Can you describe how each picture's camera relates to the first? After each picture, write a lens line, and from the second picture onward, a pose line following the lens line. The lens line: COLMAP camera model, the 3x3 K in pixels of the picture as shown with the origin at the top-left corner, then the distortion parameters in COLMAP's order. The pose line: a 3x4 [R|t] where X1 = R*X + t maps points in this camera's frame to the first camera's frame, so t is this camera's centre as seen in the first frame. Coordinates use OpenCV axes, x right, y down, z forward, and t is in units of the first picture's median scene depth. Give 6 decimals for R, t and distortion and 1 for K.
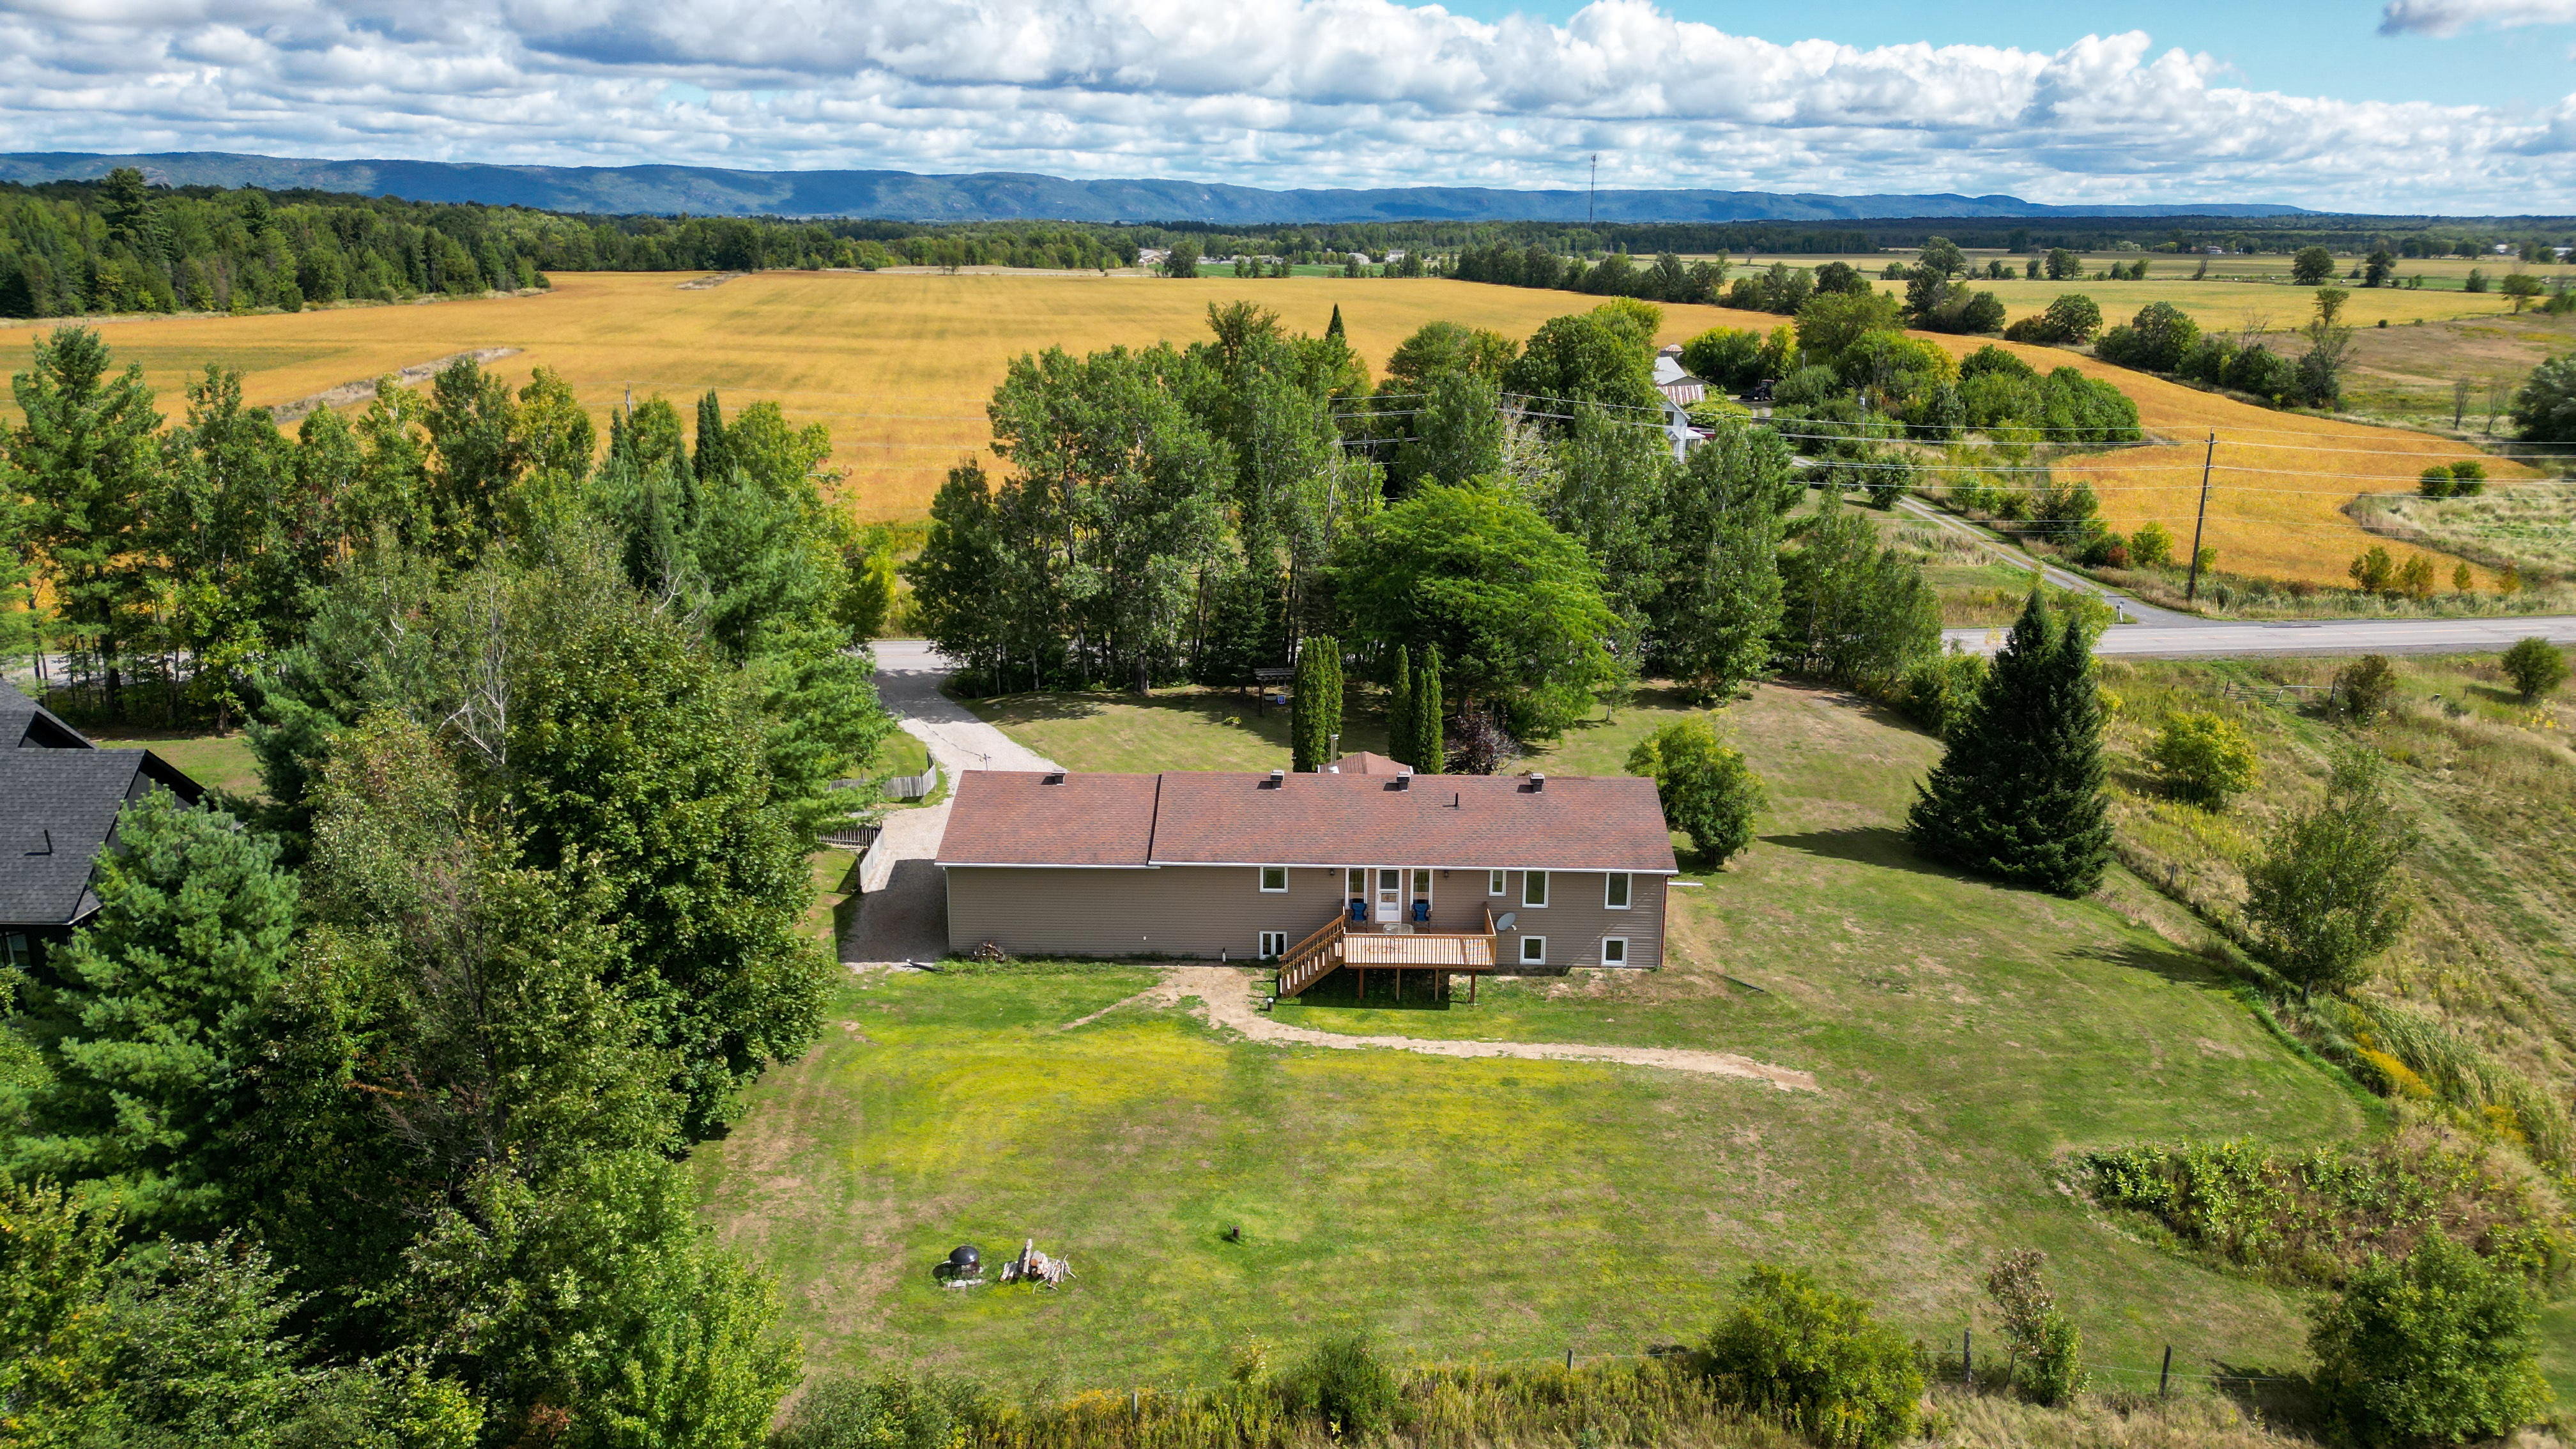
lens RADIAL K [[1793.0, 0, 1284.6], [0, 1793.0, 721.9], [0, 0, 1]] dist [0.067406, -0.067858]
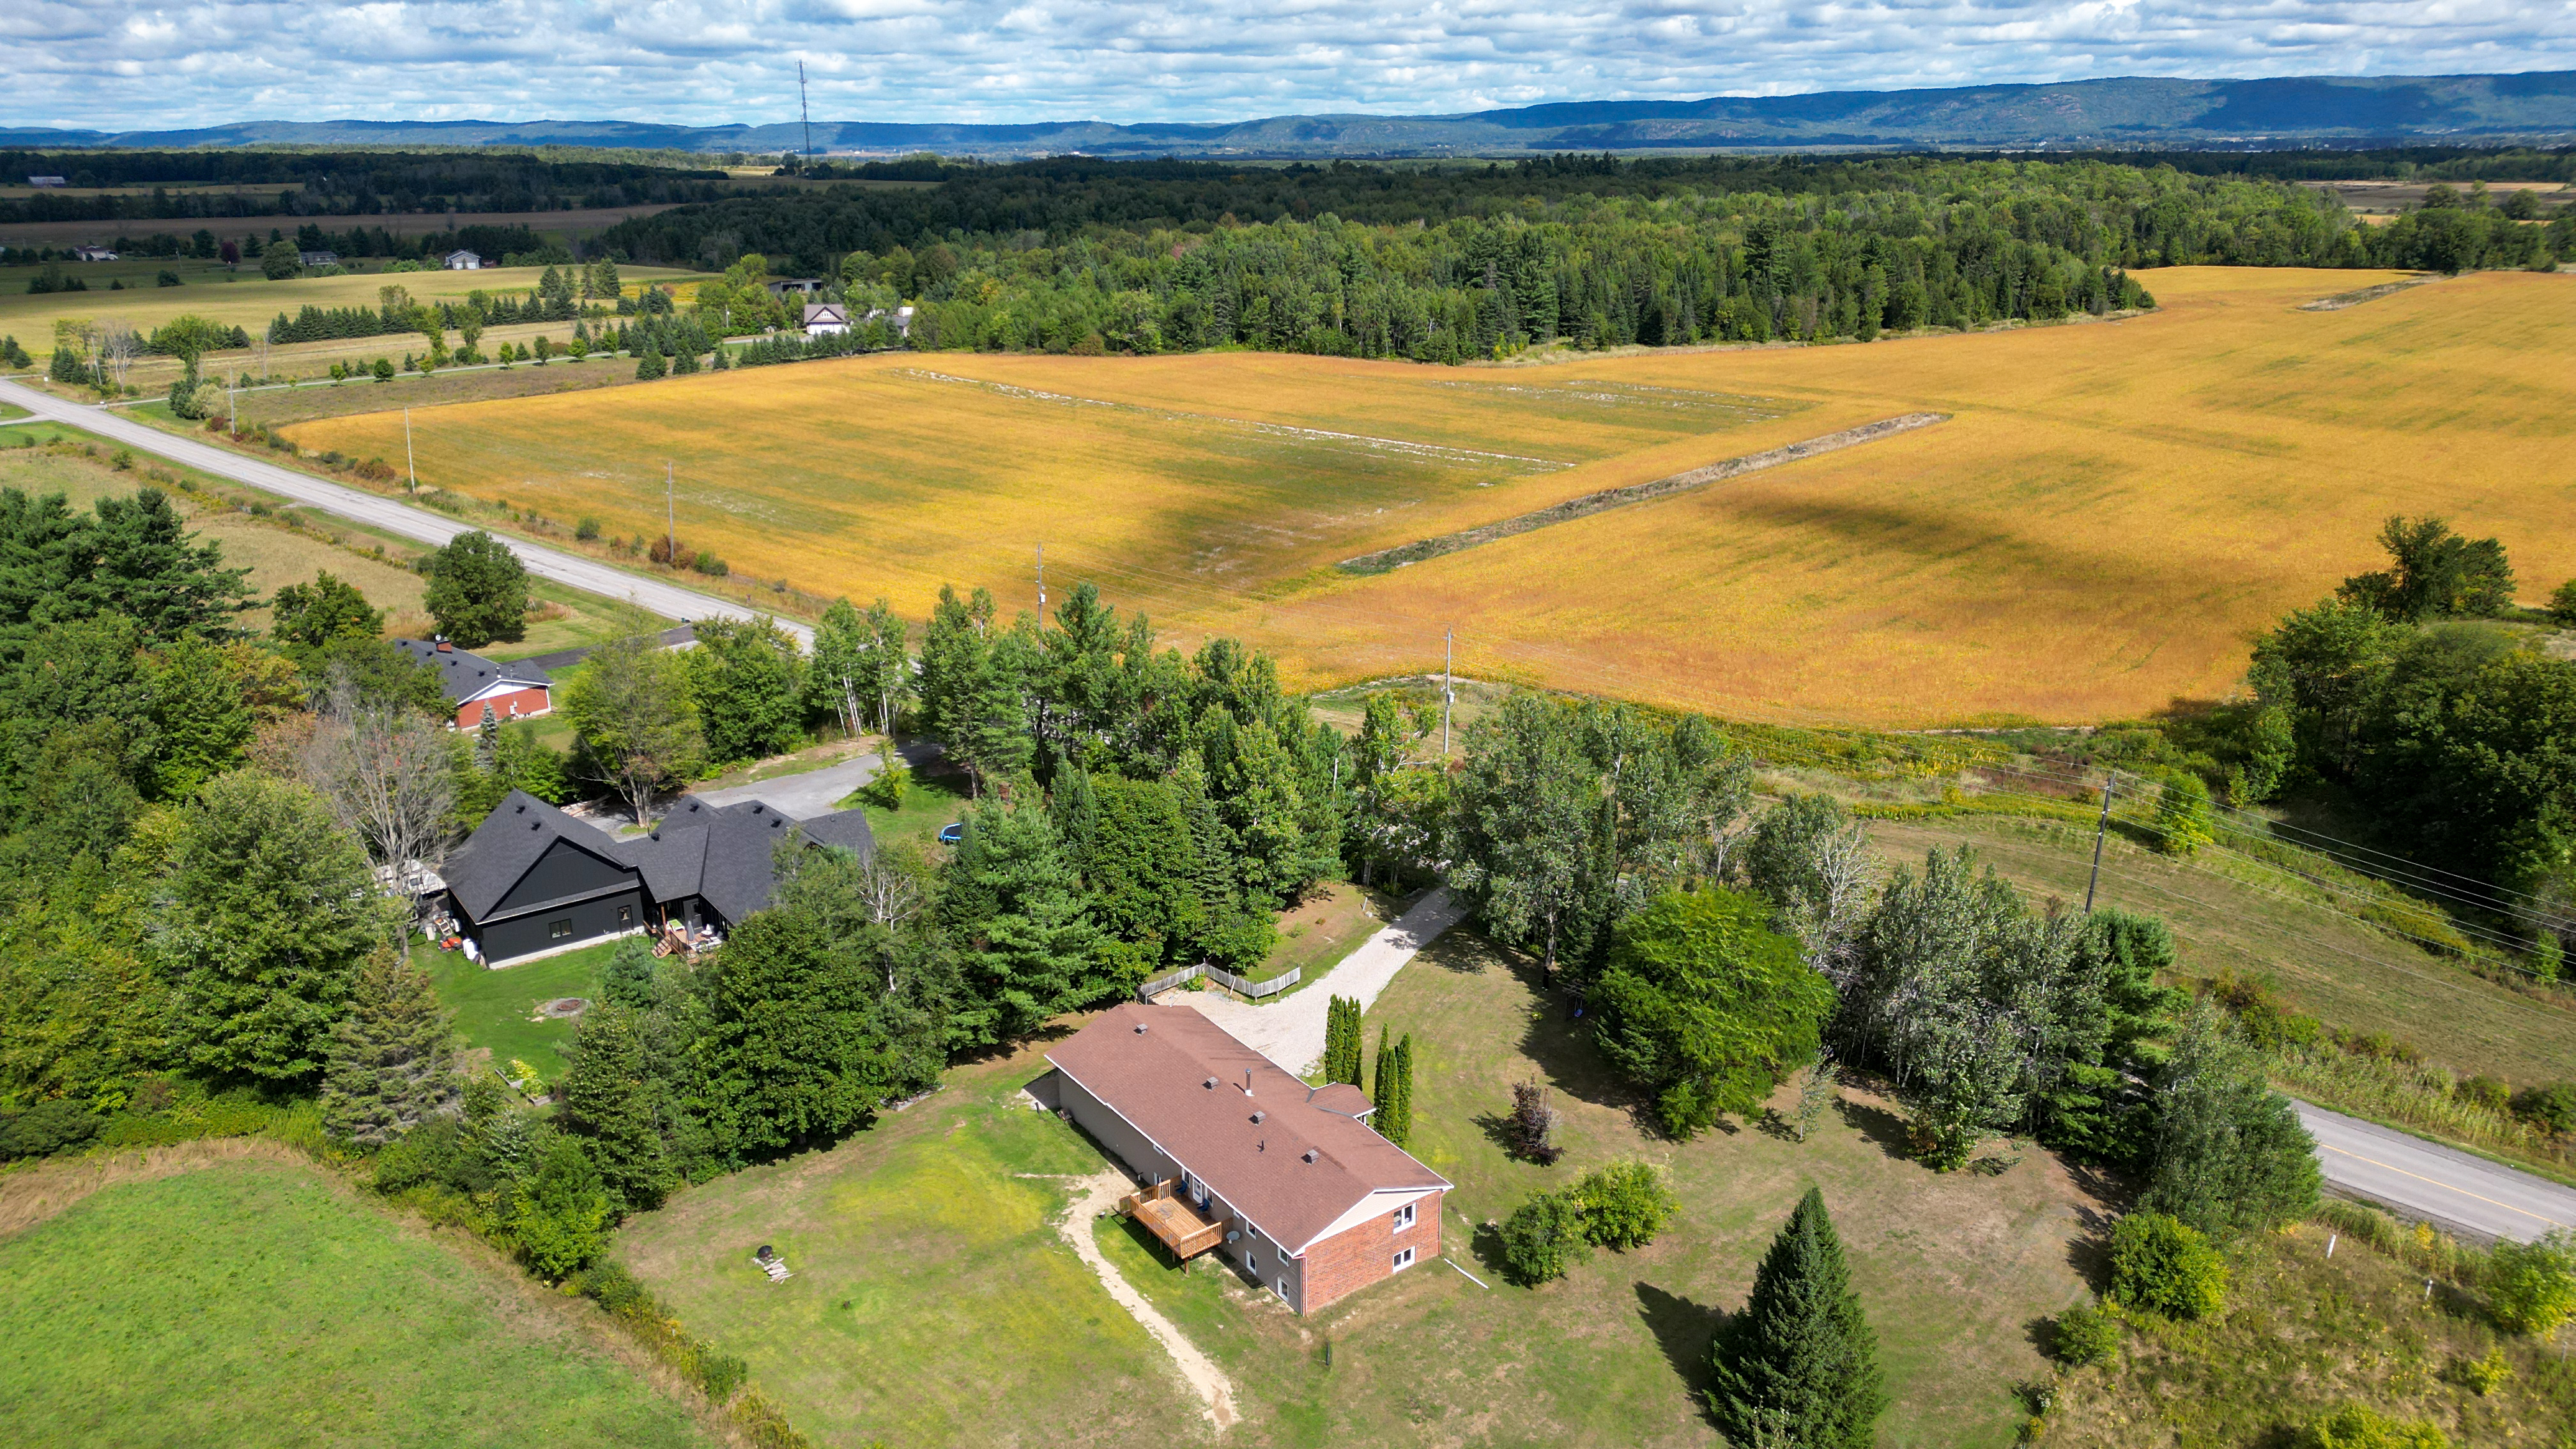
lens RADIAL K [[1793.0, 0, 1284.6], [0, 1793.0, 721.9], [0, 0, 1]] dist [0.067406, -0.067858]
pose [[0.597763, 0.232771, -0.767136, 0.497098], [-0.200002, 0.969961, 0.138470, -0.215490], [0.776324, 0.070656, 0.626361, 0.025174]]
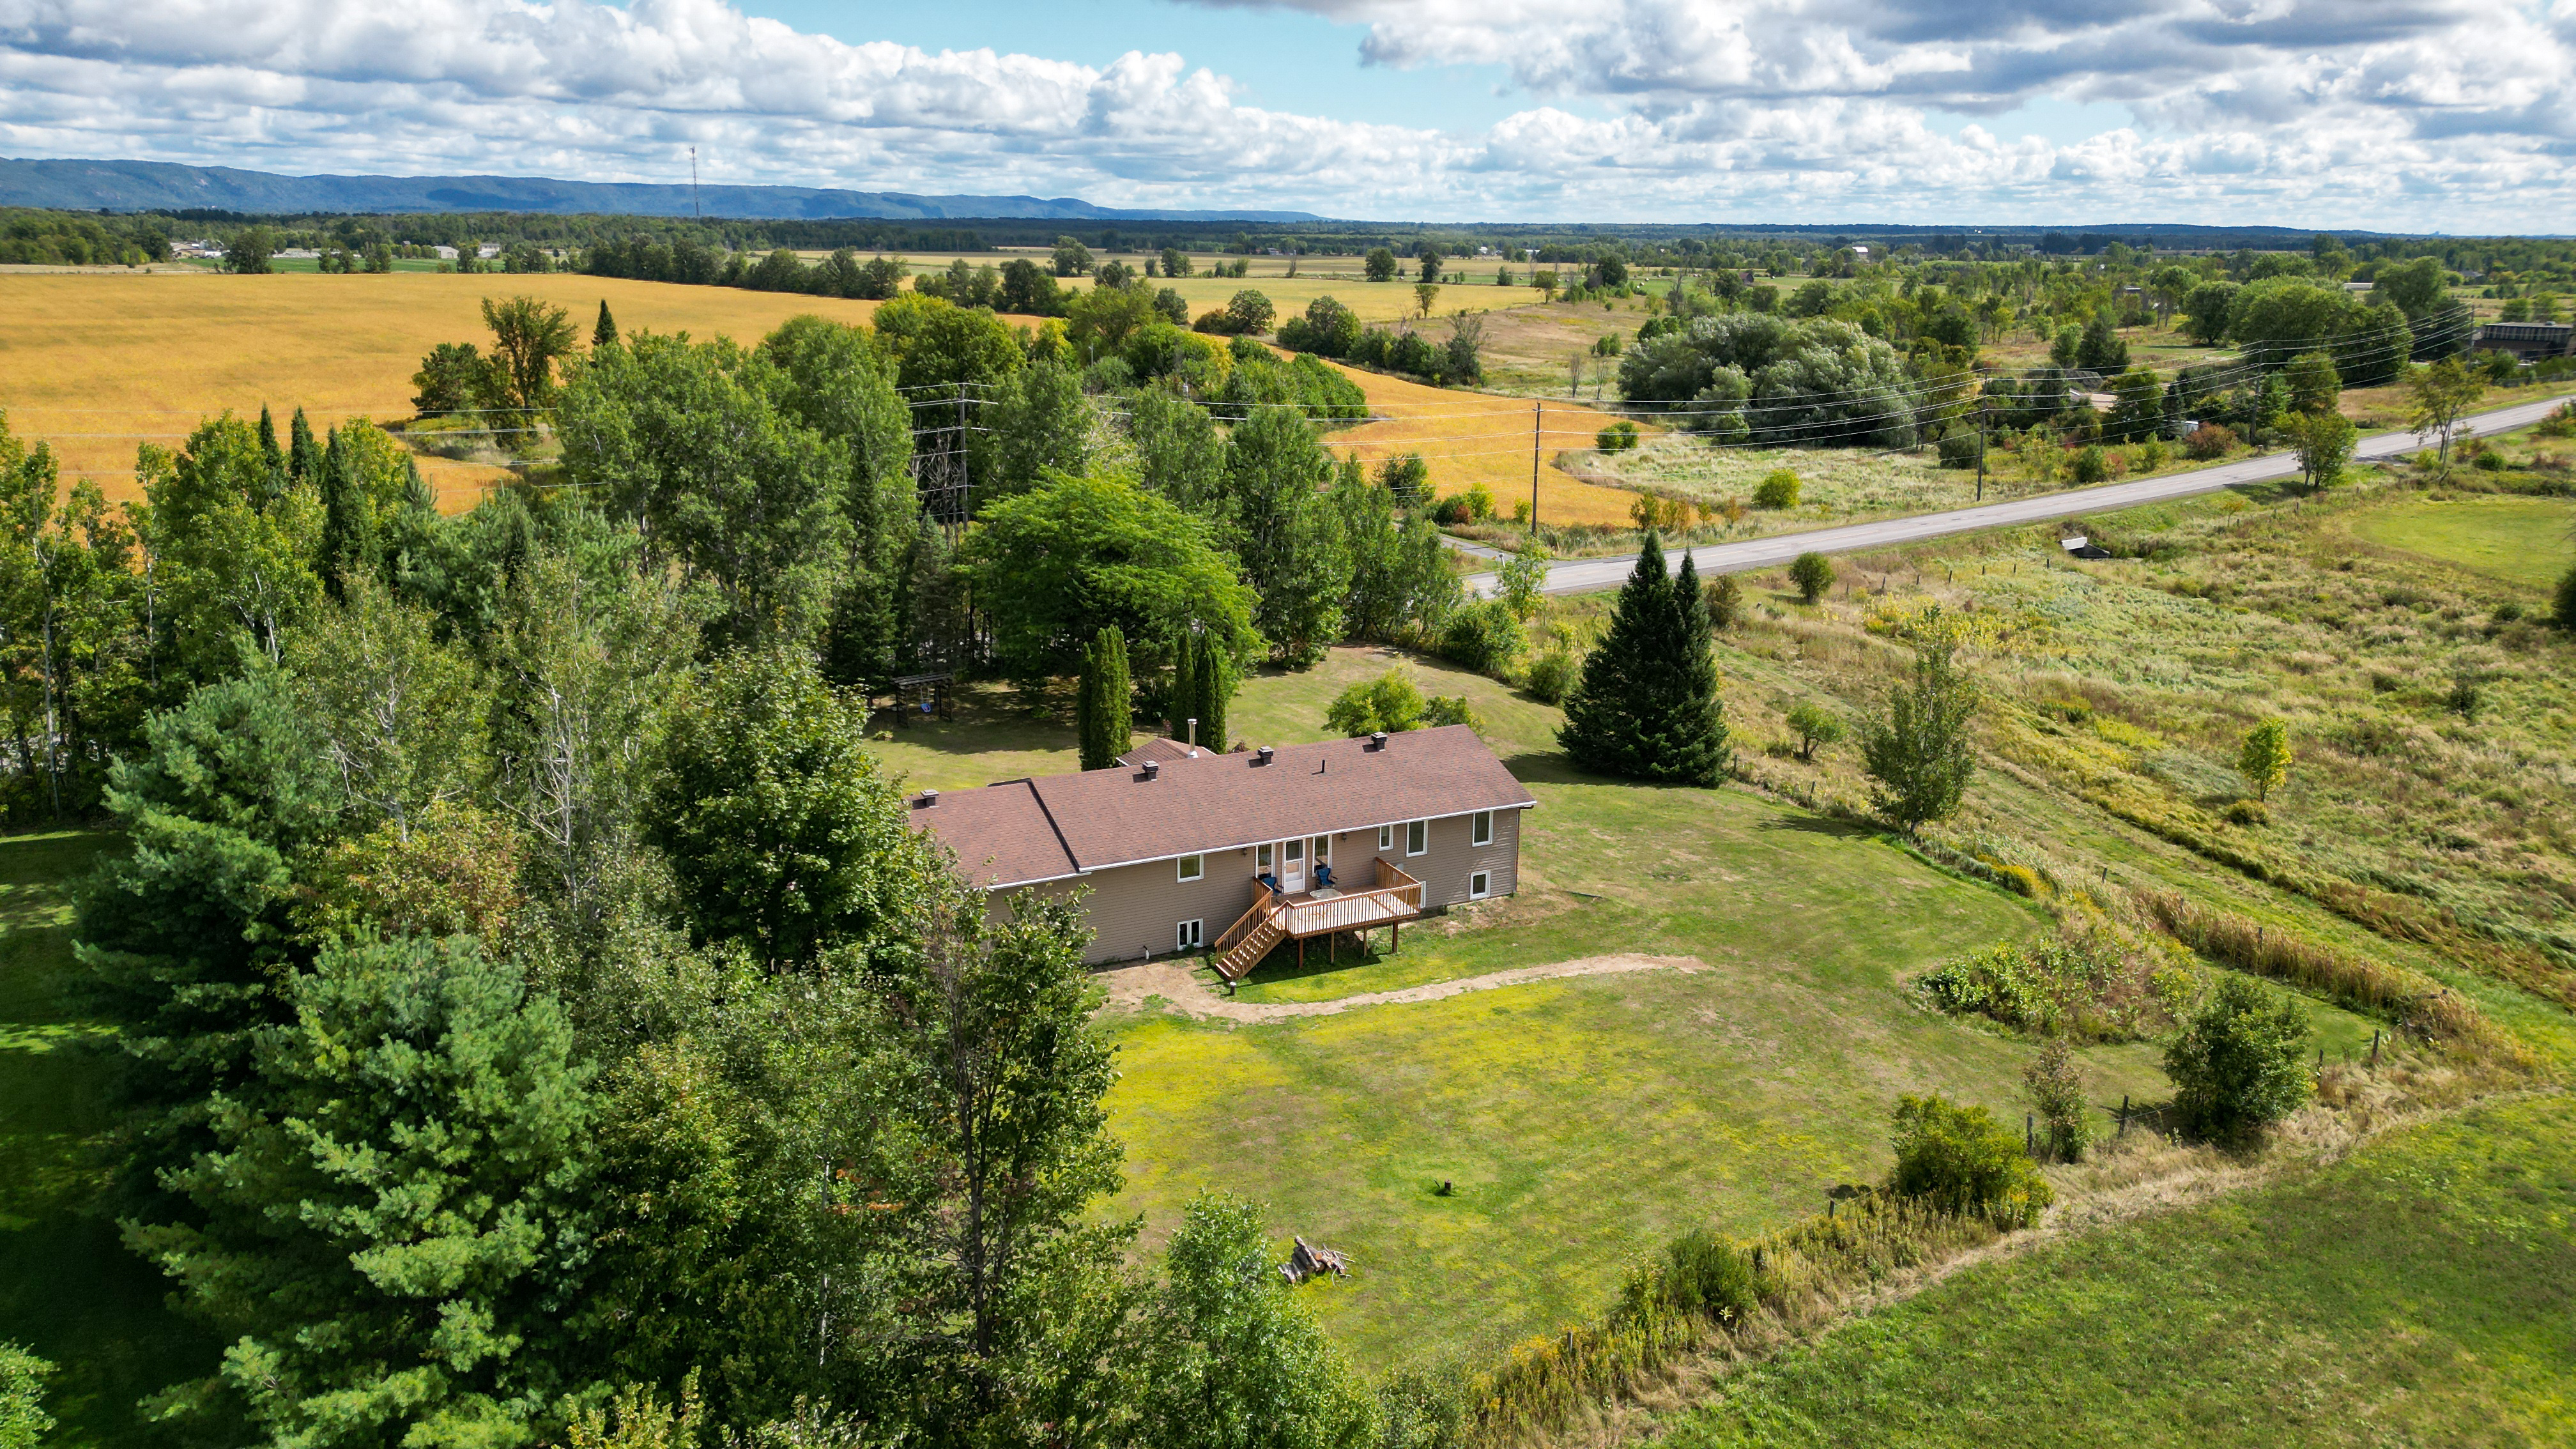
lens RADIAL K [[1793.0, 0, 1284.6], [0, 1793.0, 721.9], [0, 0, 1]] dist [0.067406, -0.067858]
pose [[0.888106, -0.118284, 0.444158, -0.162752], [0.117780, 0.992621, 0.028840, -0.006278], [-0.444292, 0.026700, 0.895484, 0.034054]]
